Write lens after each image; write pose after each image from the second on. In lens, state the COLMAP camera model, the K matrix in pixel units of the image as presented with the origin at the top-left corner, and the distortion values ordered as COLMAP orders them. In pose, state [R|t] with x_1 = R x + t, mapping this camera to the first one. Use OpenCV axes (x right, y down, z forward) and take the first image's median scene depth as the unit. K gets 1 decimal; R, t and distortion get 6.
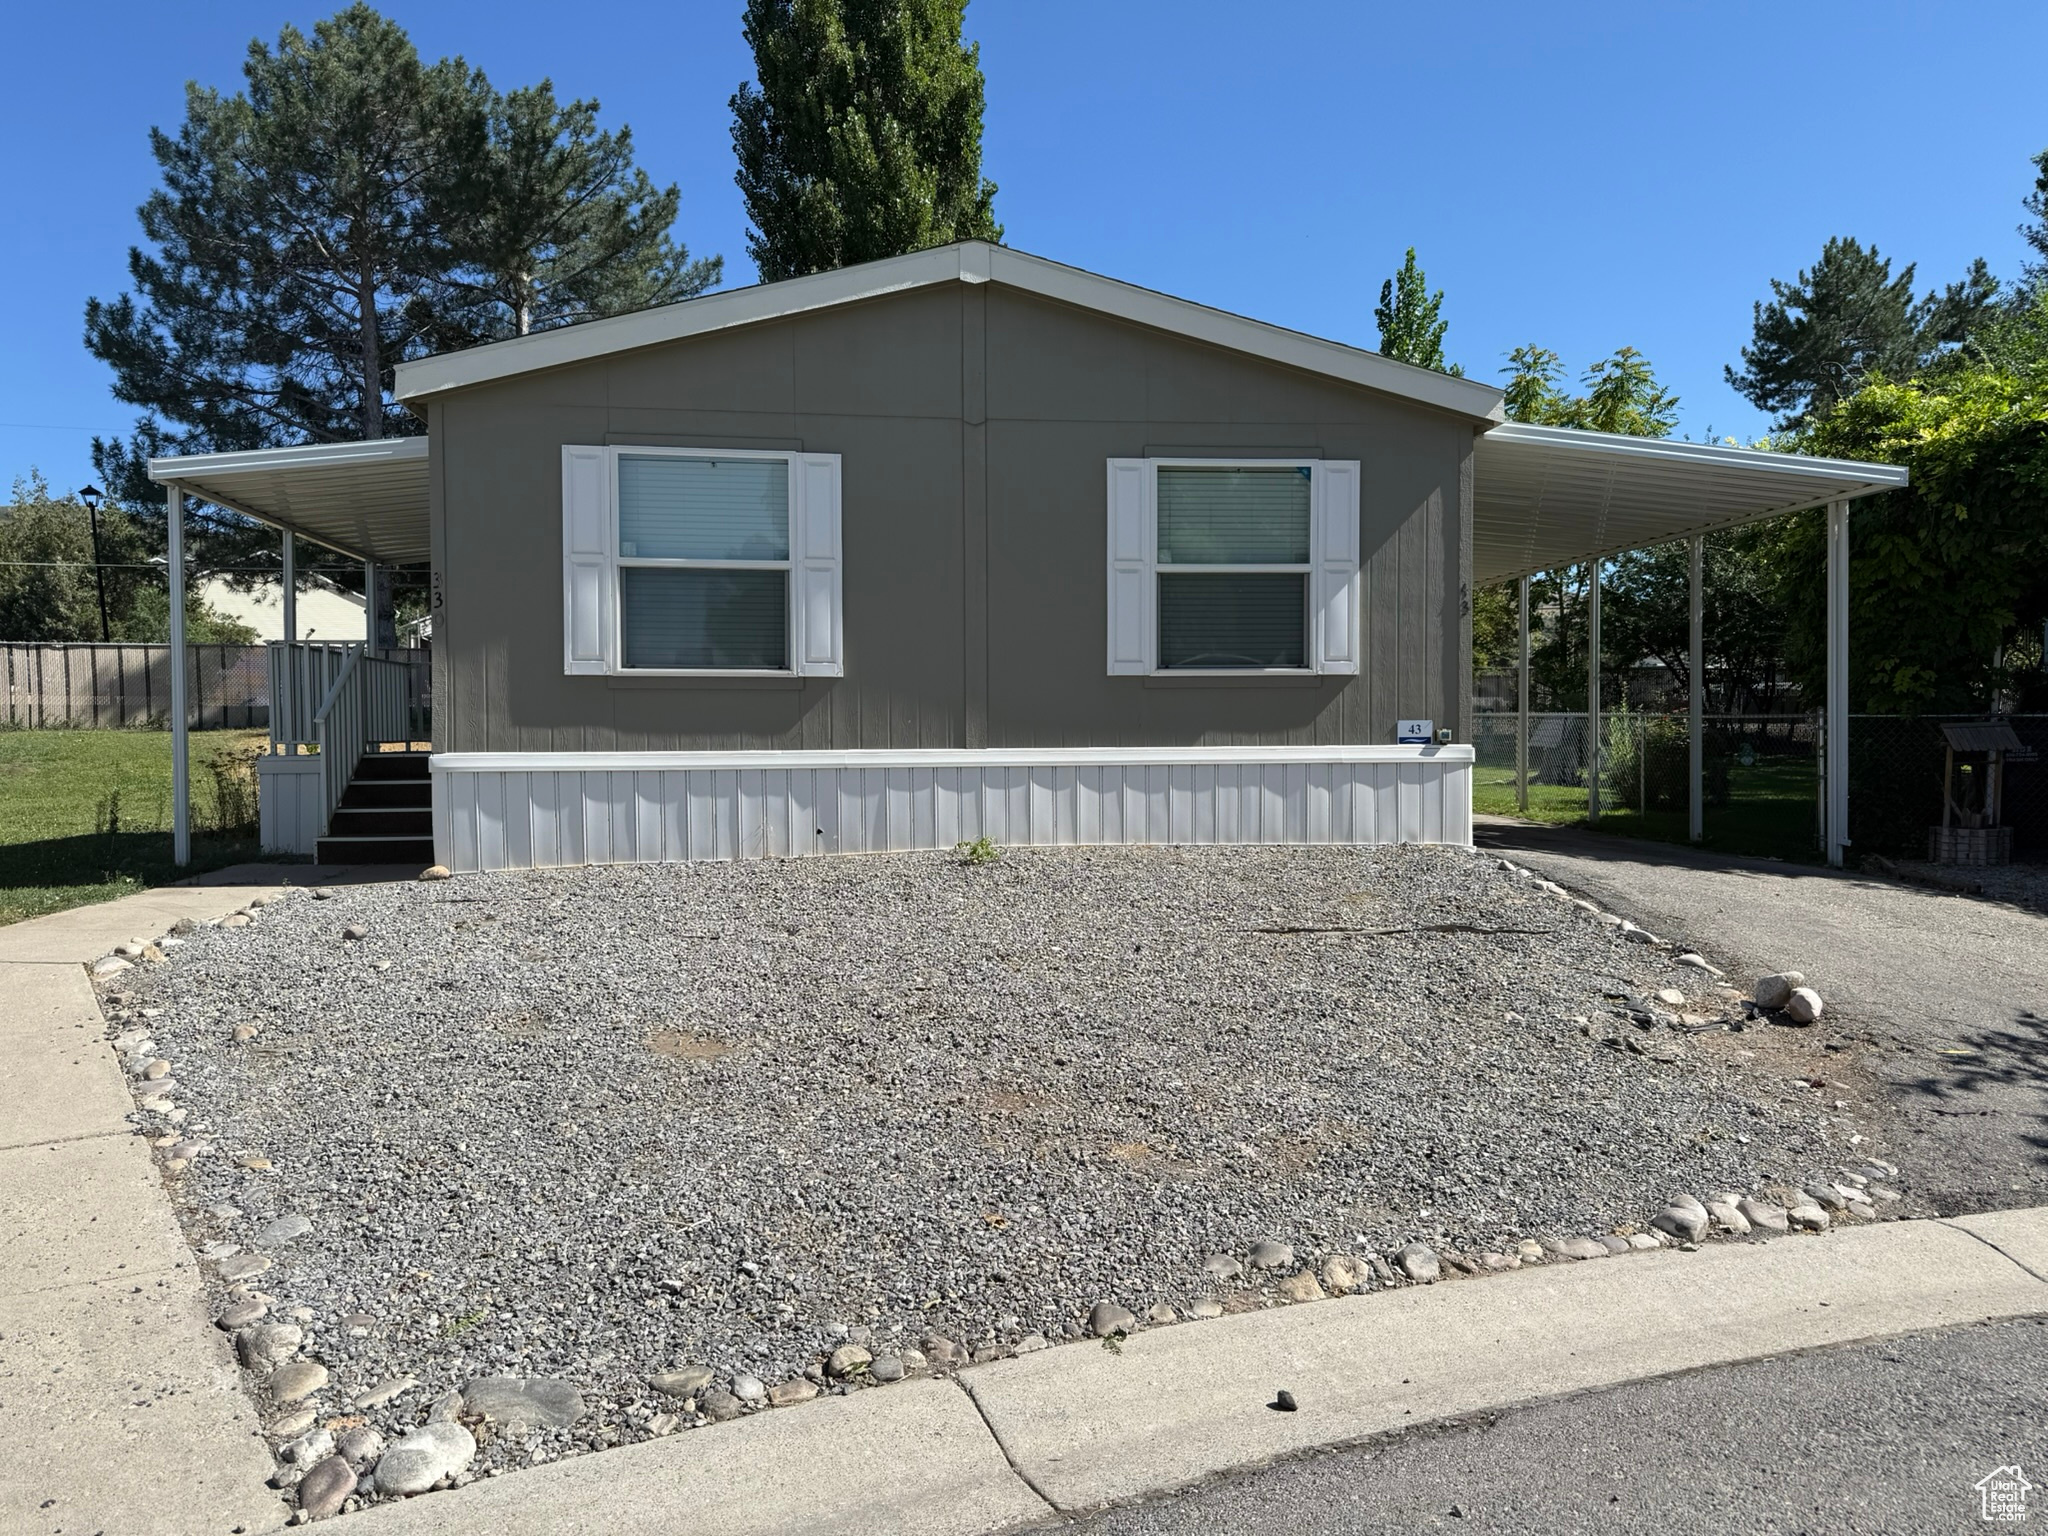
lens RADIAL K [[1382.9, 0, 1011.1], [0, 1382.9, 772.9], [0, 0, 1]] dist [0.183028, -0.244790]
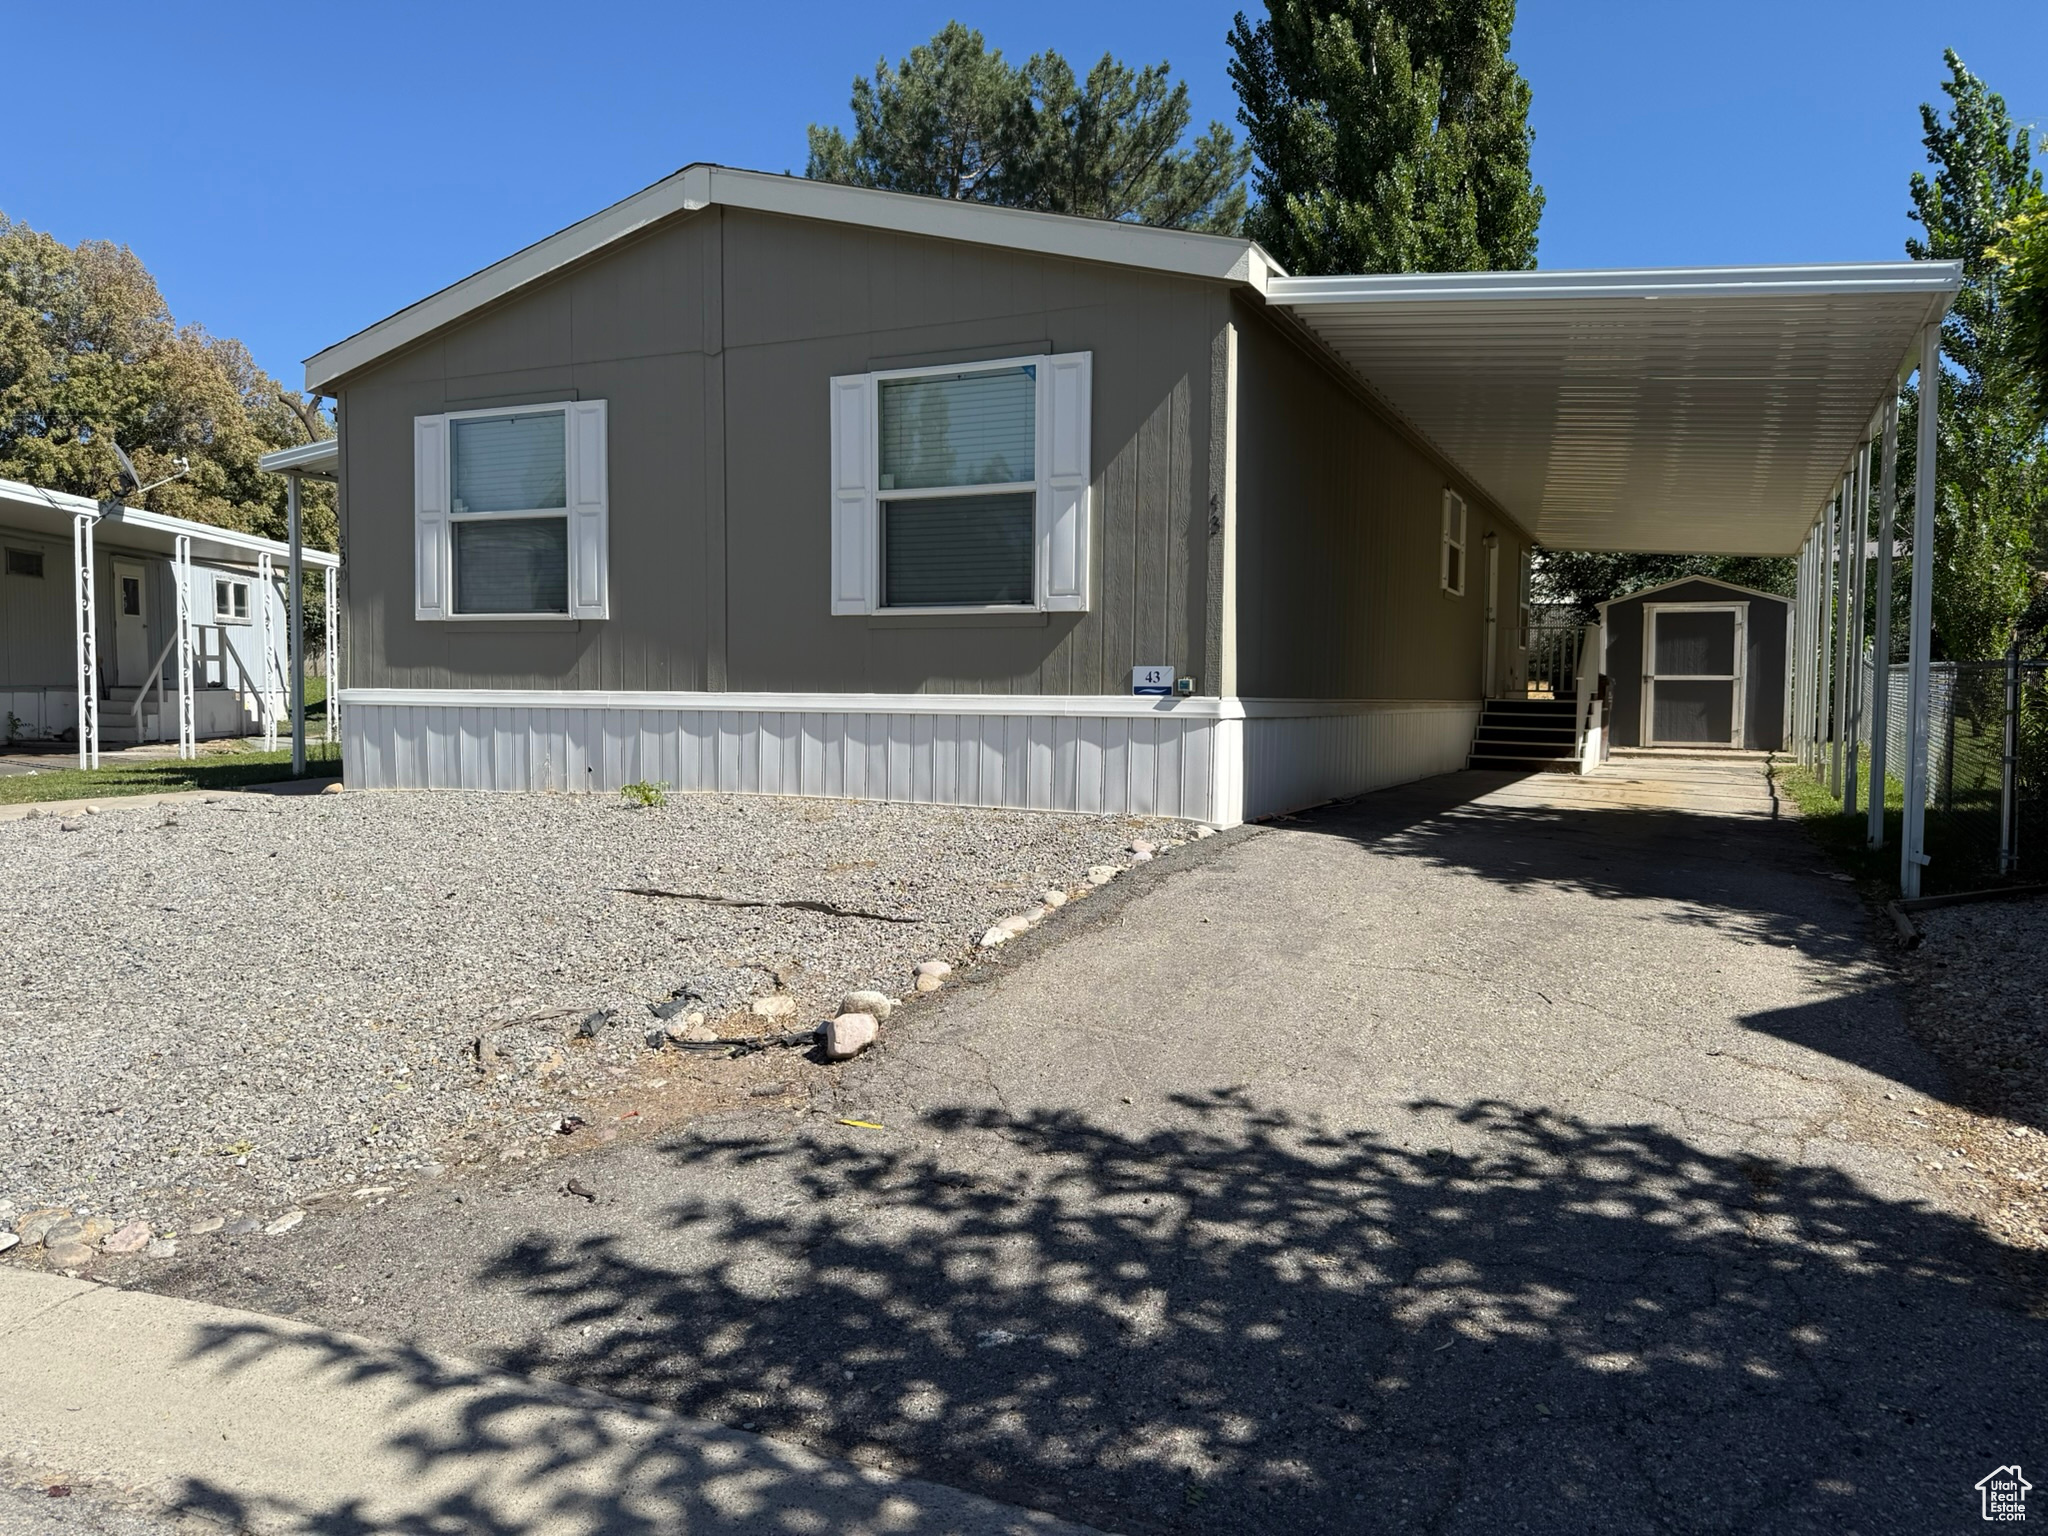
lens RADIAL K [[1382.9, 0, 1011.1], [0, 1382.9, 772.9], [0, 0, 1]] dist [0.183028, -0.244790]
pose [[0.843706, 0.043680, -0.535025, 0.664288], [-0.028507, 0.998923, 0.036599, -0.002562], [0.536047, -0.015627, 0.844043, 0.274953]]
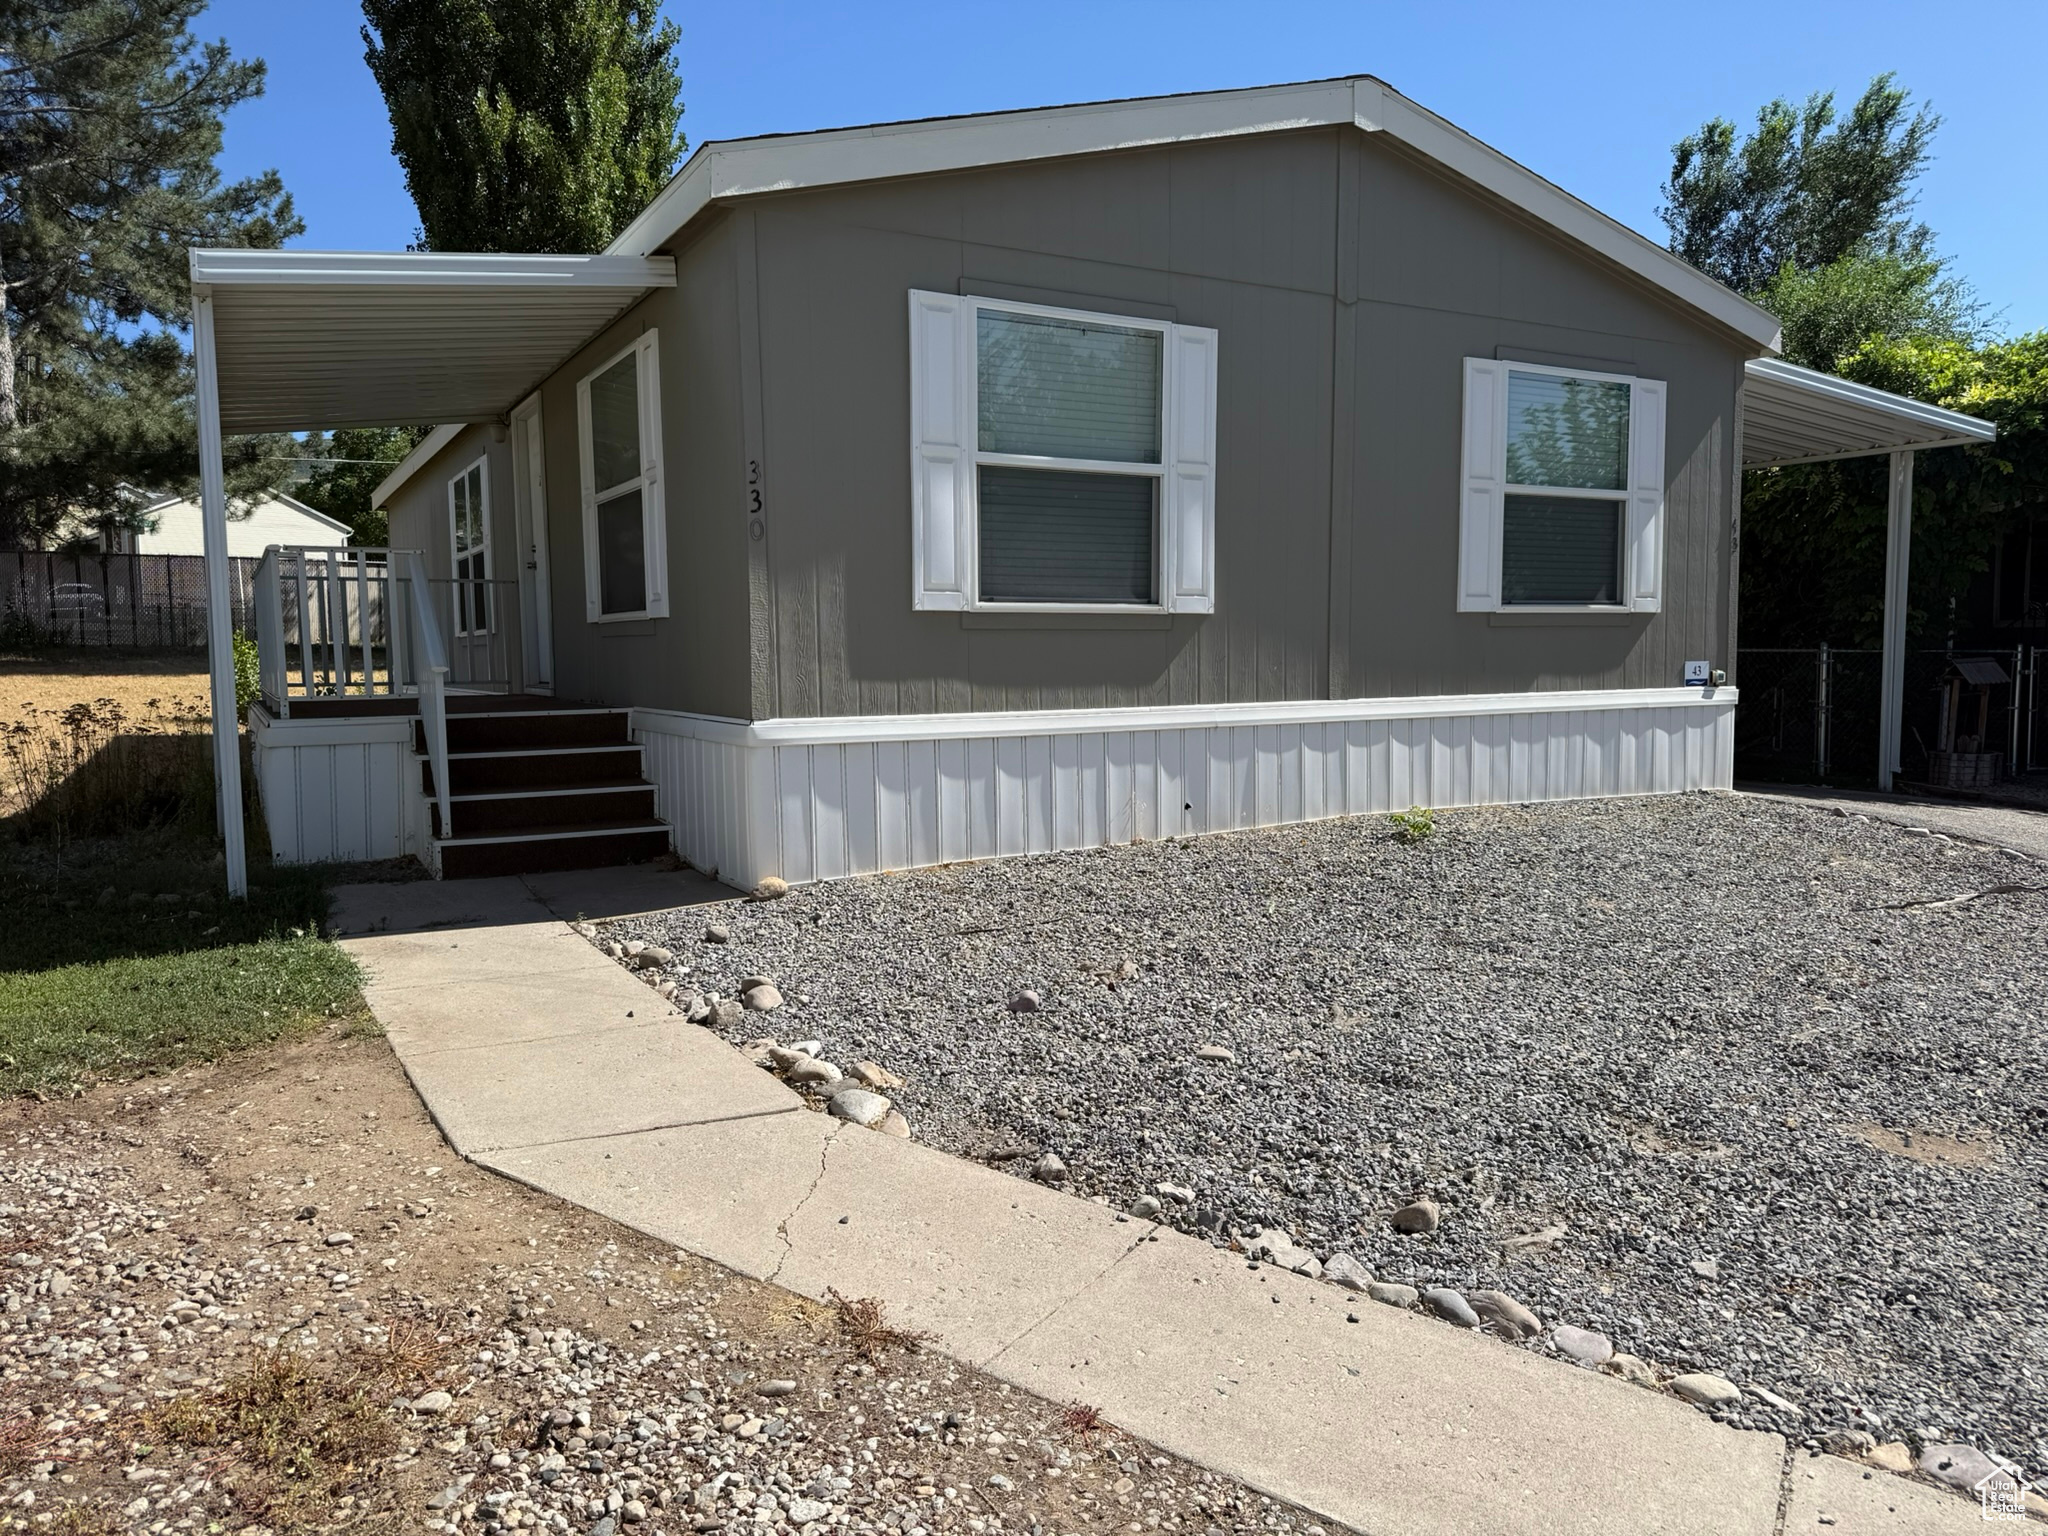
lens RADIAL K [[1382.9, 0, 1011.1], [0, 1382.9, 772.9], [0, 0, 1]] dist [0.183028, -0.244790]
pose [[0.924450, -0.033620, 0.379818, -0.521071], [0.011134, 0.998061, 0.061246, -0.026716], [-0.381141, -0.052391, 0.923031, 0.284707]]
